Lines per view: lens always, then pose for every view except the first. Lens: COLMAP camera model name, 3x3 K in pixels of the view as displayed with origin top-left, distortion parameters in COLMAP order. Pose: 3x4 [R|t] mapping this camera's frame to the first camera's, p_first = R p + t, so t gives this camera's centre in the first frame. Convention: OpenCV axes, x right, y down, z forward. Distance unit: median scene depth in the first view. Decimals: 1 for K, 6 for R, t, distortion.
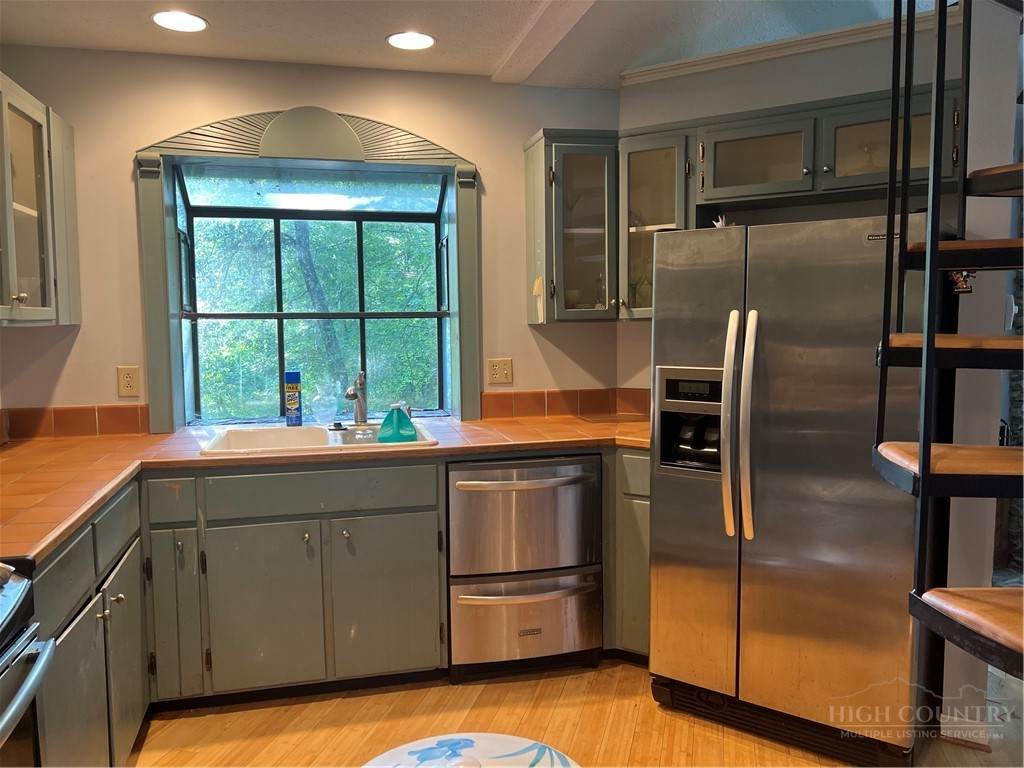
lens RADIAL K [[772.9, 0, 511.7], [0, 772.9, 380.5], [0, 0, 1]] dist [0.020267, -0.001654]
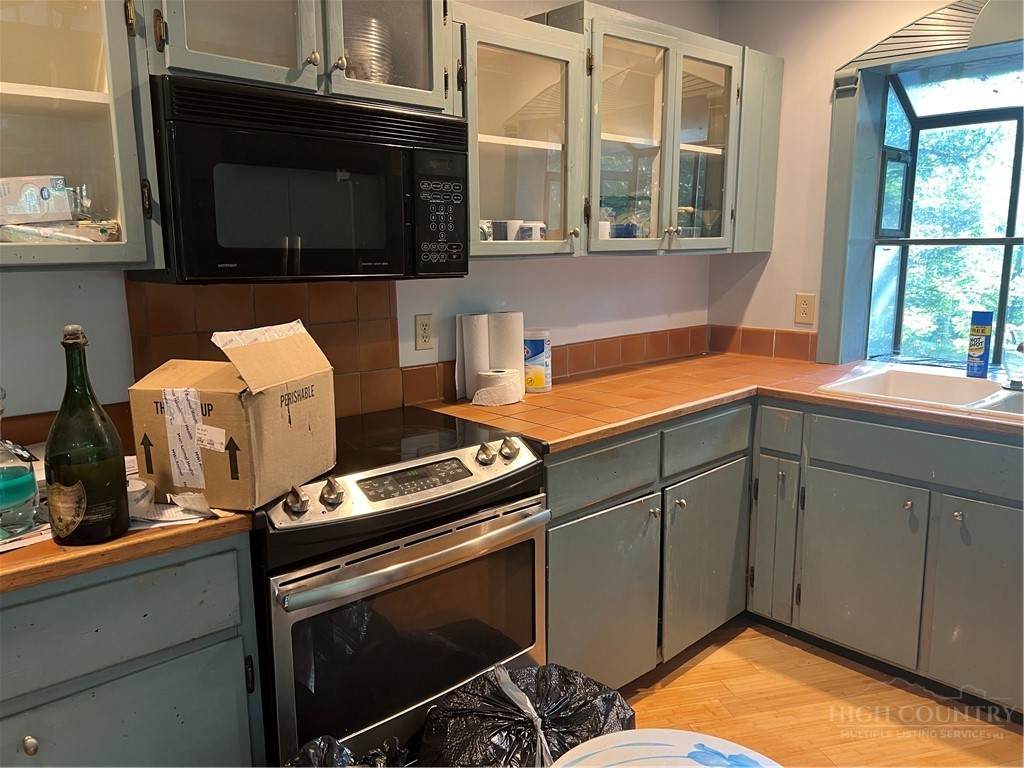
lens RADIAL K [[772.9, 0, 509.9], [0, 772.9, 380.0], [0, 0, 1]] dist [0.020267, -0.001654]
pose [[0.476071, 0.152278, -0.866122, 0.220887], [-0.063860, 0.988280, 0.138654, -0.023093], [0.877085, -0.010698, 0.480216, 0.176556]]
